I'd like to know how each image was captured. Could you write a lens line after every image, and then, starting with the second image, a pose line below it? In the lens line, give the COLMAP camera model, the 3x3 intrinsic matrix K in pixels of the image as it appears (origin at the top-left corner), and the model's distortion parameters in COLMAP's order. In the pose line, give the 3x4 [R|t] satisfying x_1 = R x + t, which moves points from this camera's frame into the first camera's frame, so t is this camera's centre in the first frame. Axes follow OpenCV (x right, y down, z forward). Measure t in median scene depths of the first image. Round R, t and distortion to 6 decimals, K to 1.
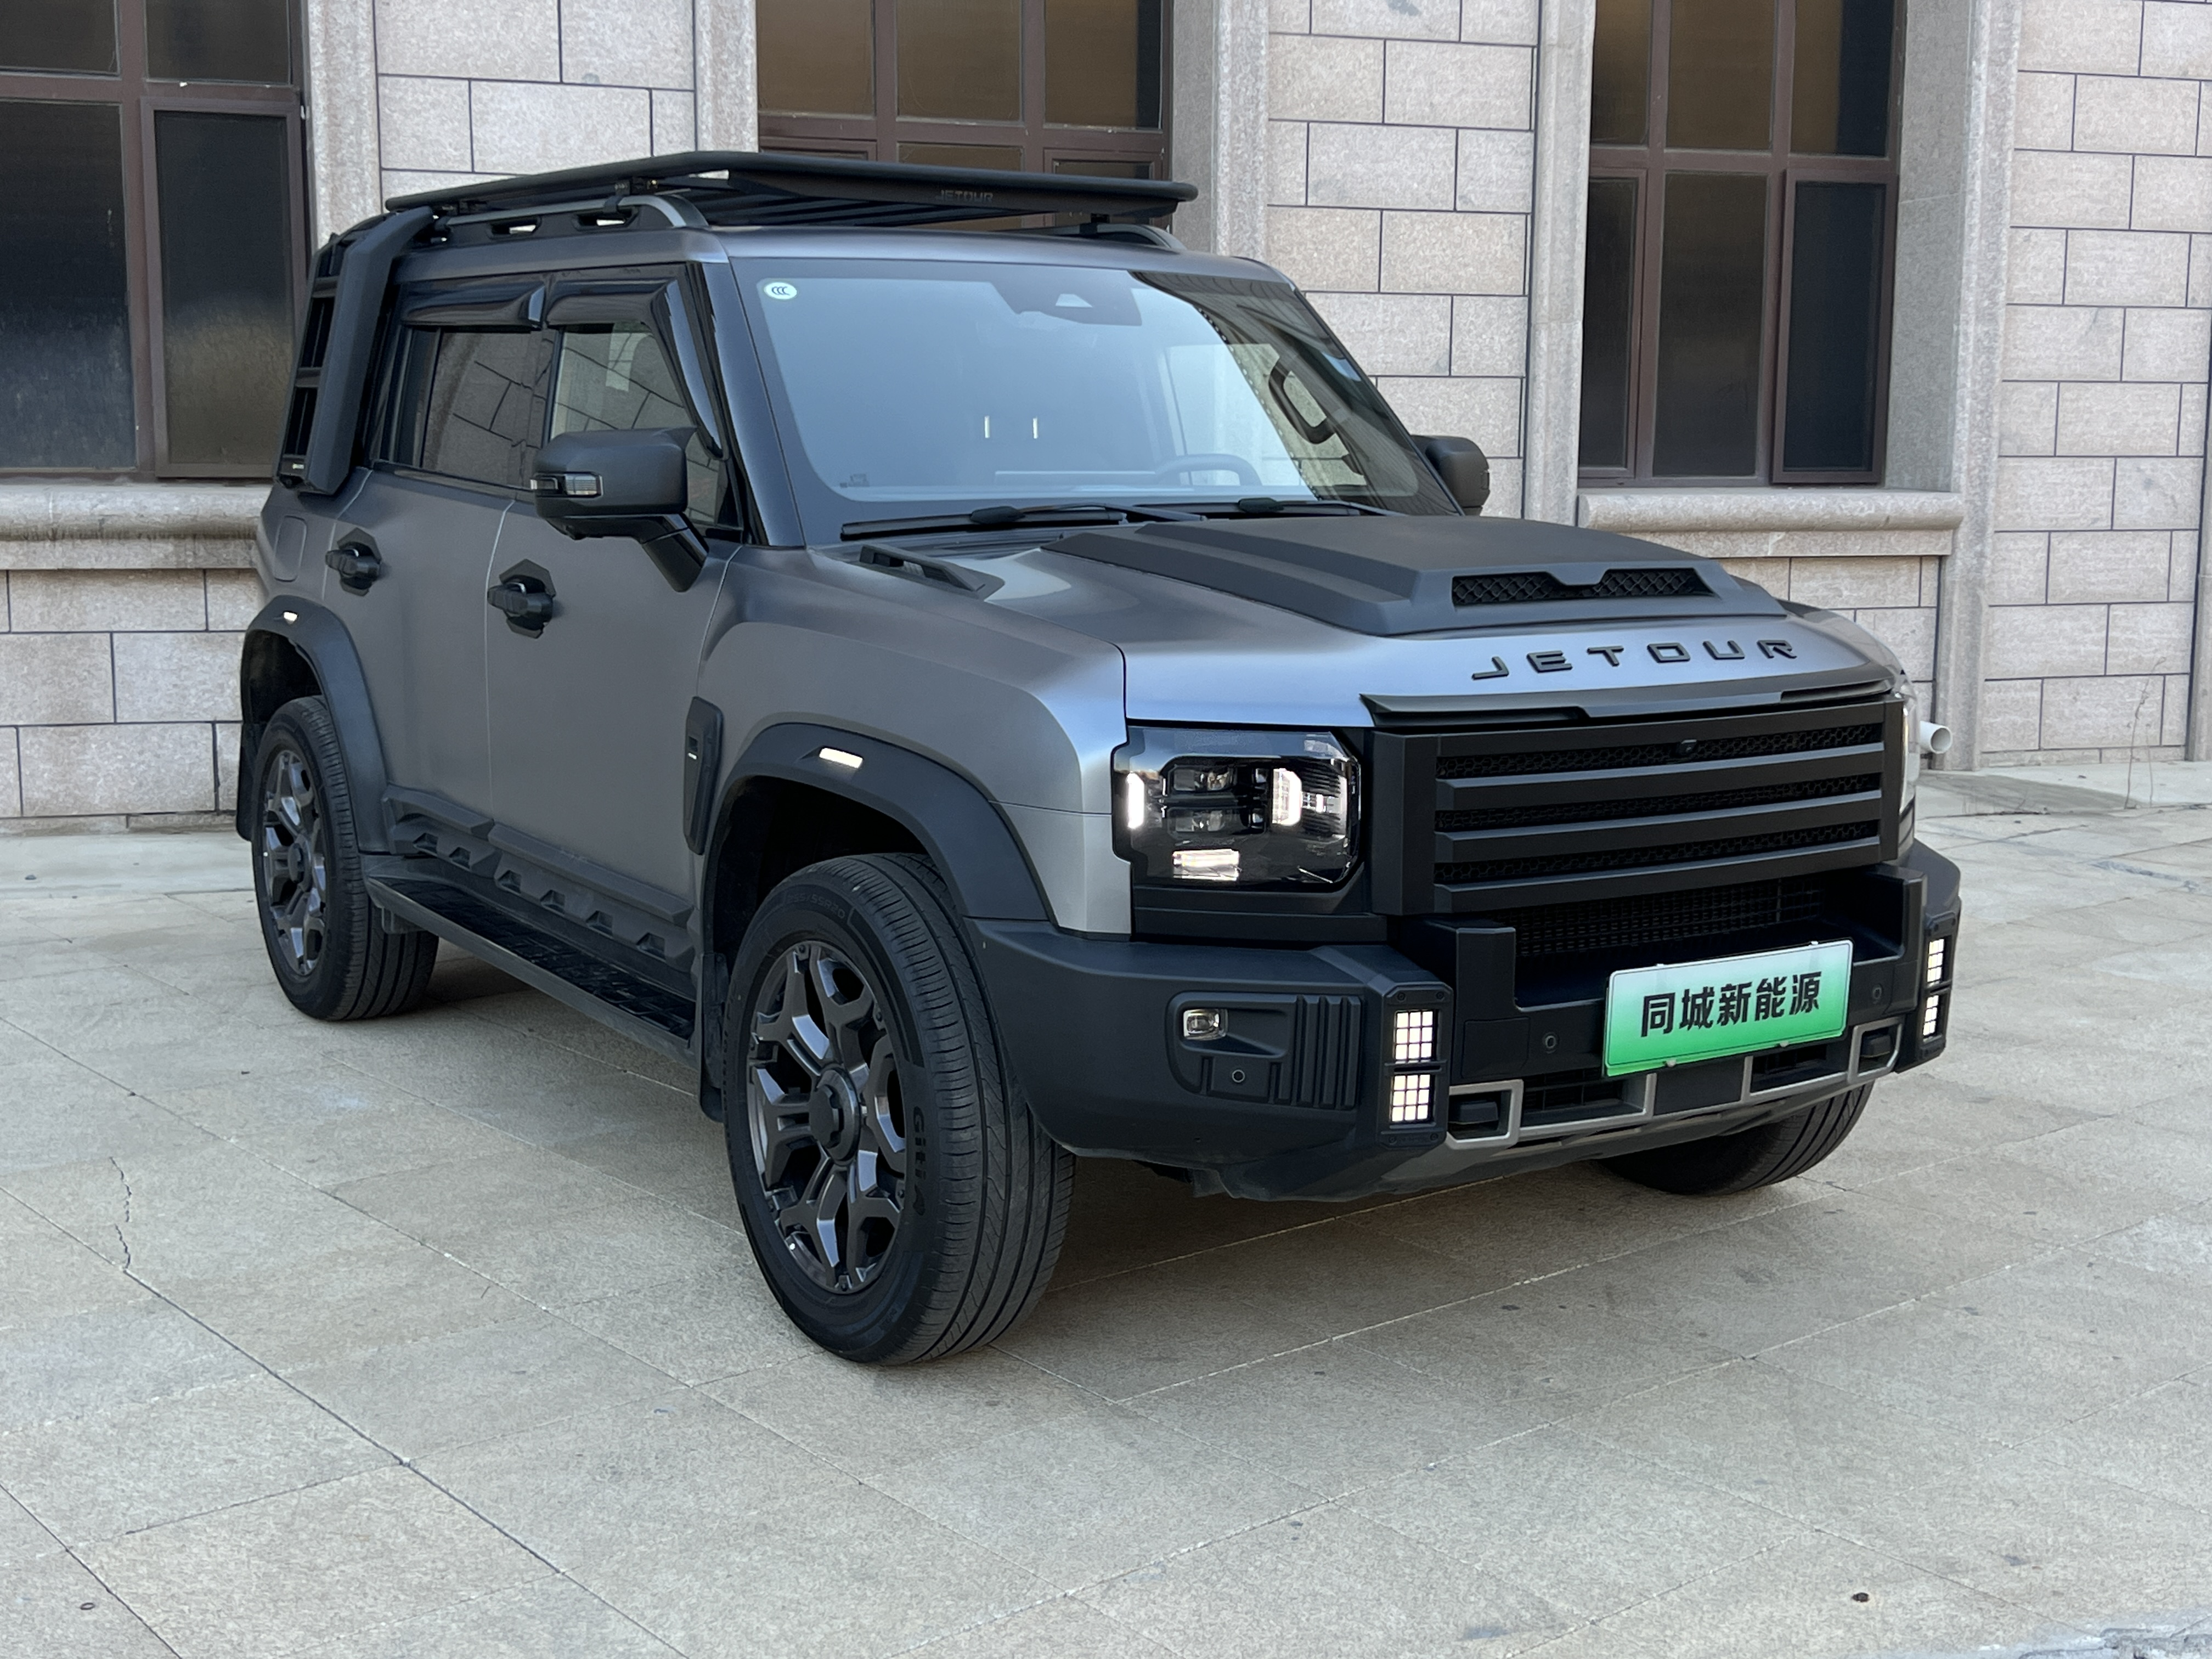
lens RADIAL K [[2629.0, 0, 1105.9], [0, 2629.0, 838.7], [0, 0, 1]] dist [0.037916, 0.000000]
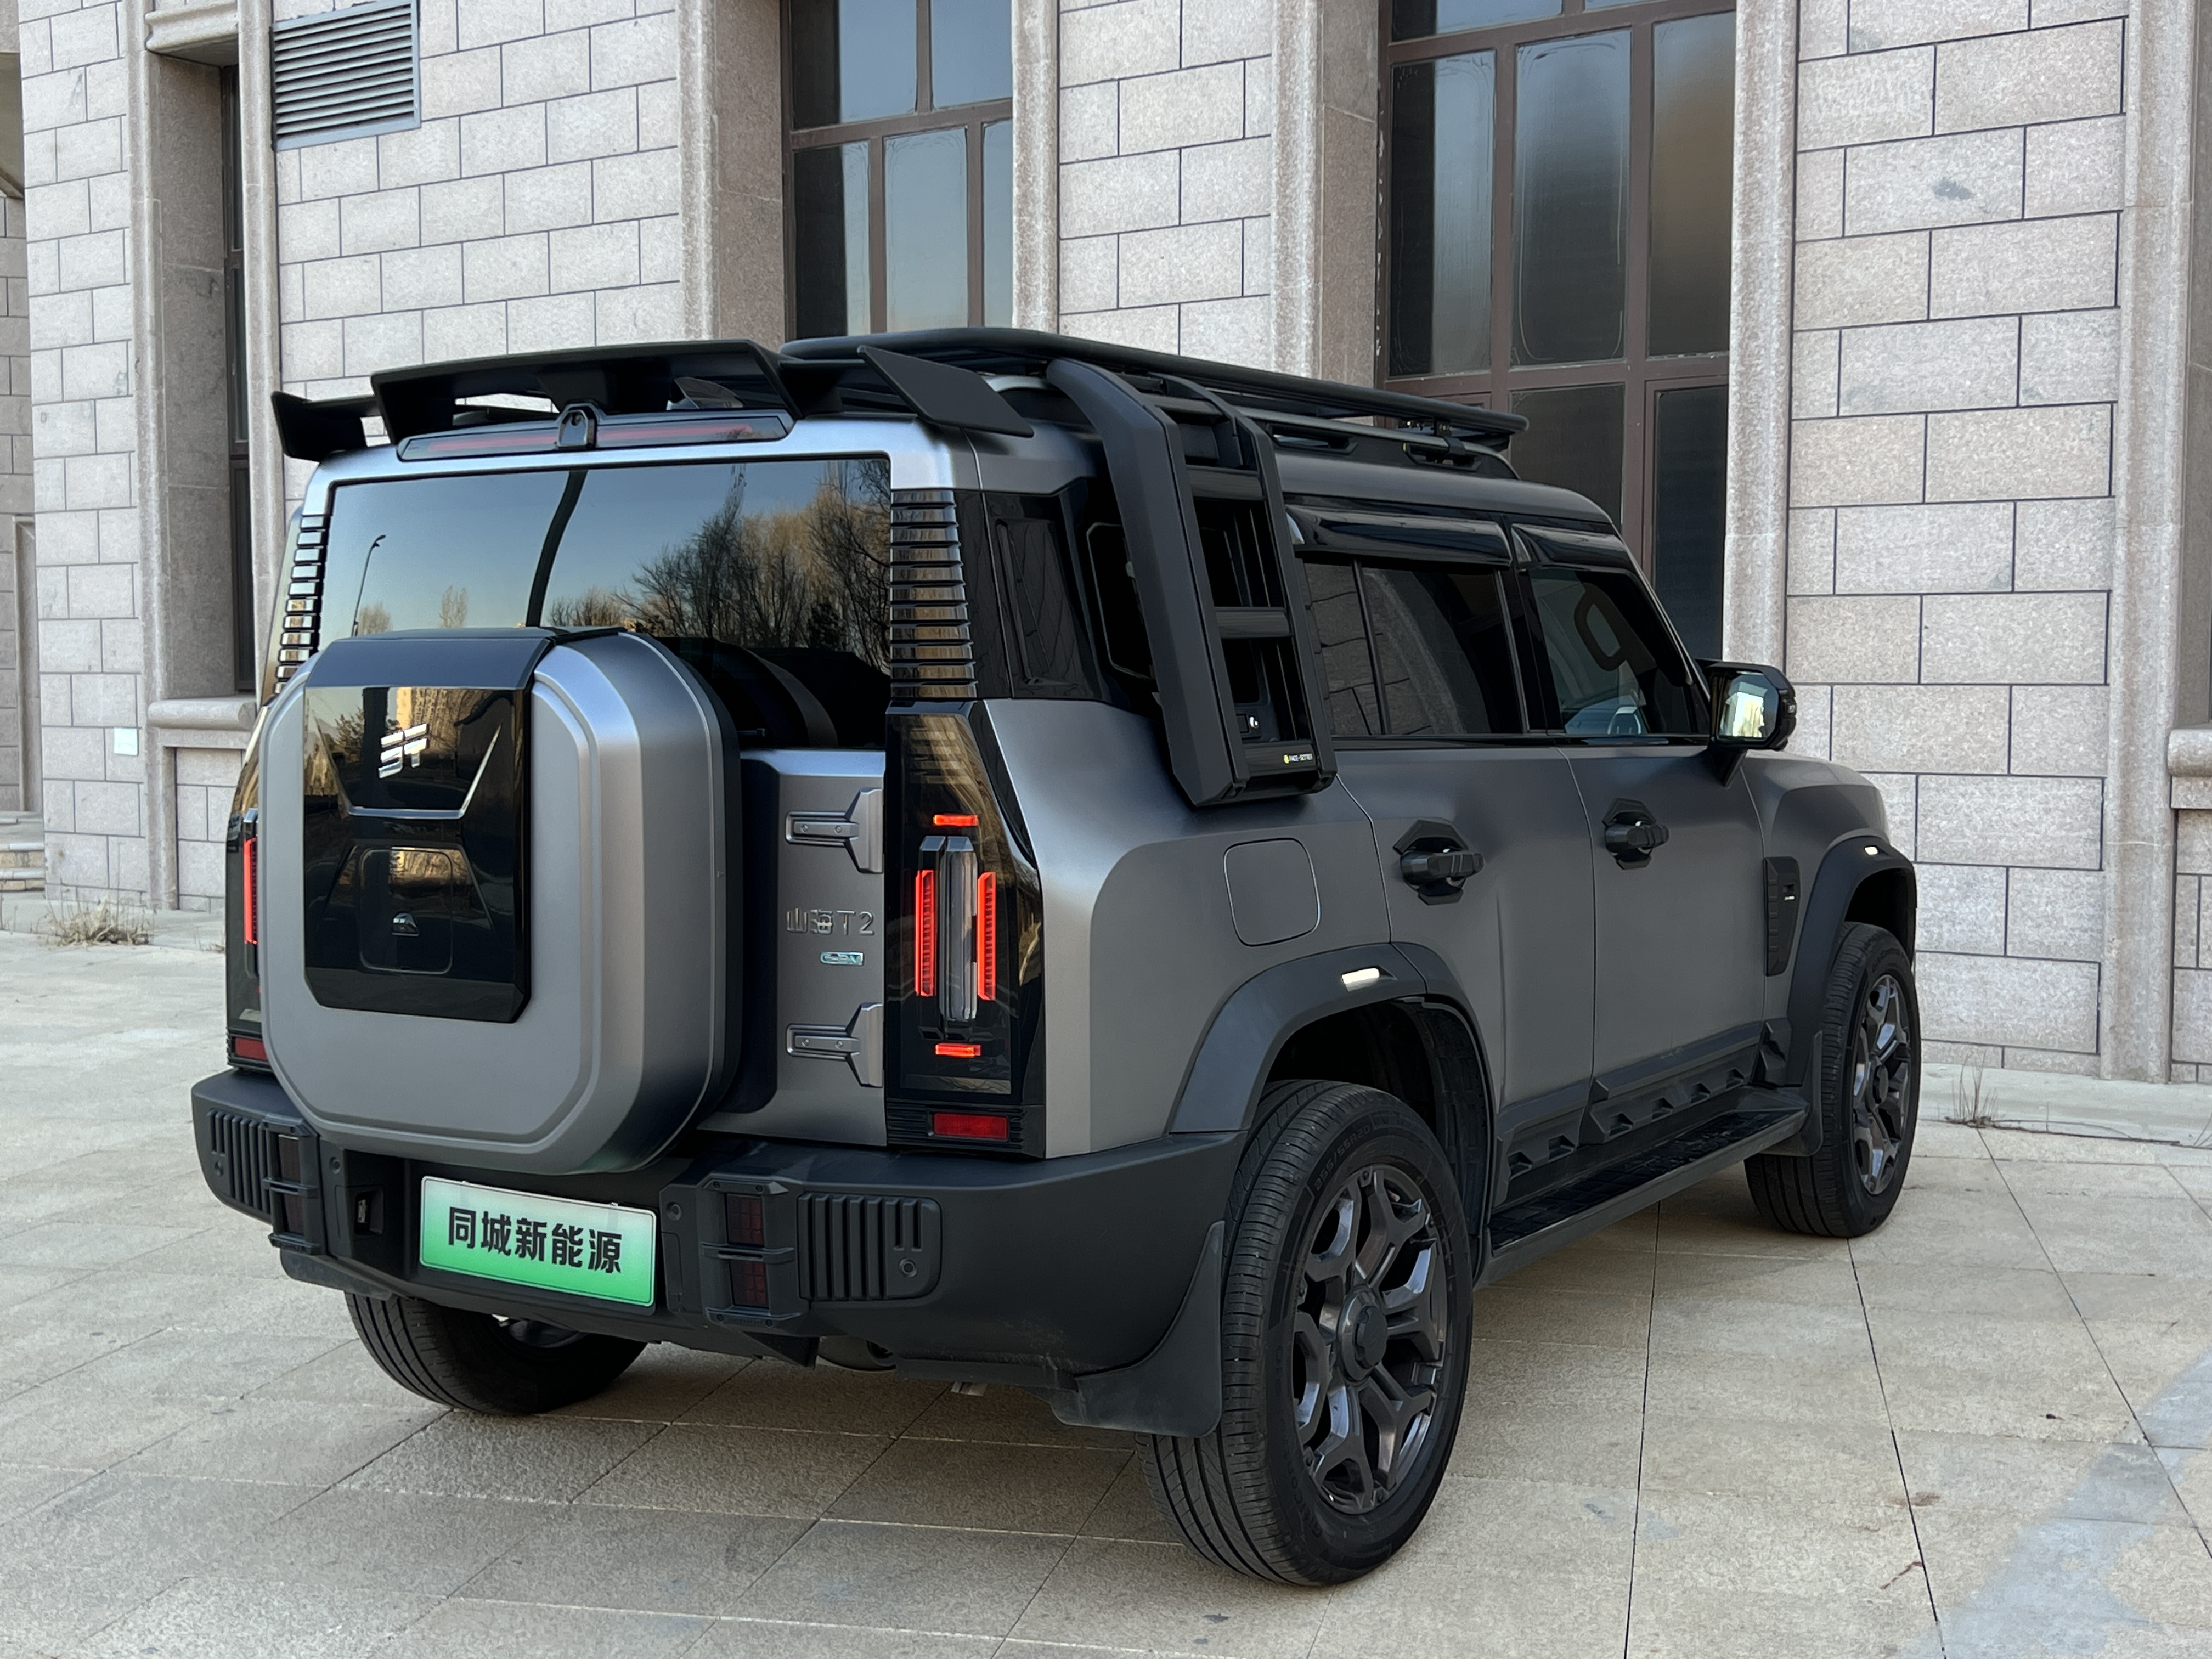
lens RADIAL K [[2629.0, 0, 1088.5], [0, 2629.0, 834.0], [0, 0, 1]] dist [0.037916, 0.000000]
pose [[0.604370, 0.044151, -0.795479, 0.672344], [-0.114228, 0.992949, -0.031674, -0.034758], [0.788472, 0.110009, 0.605152, 0.246502]]
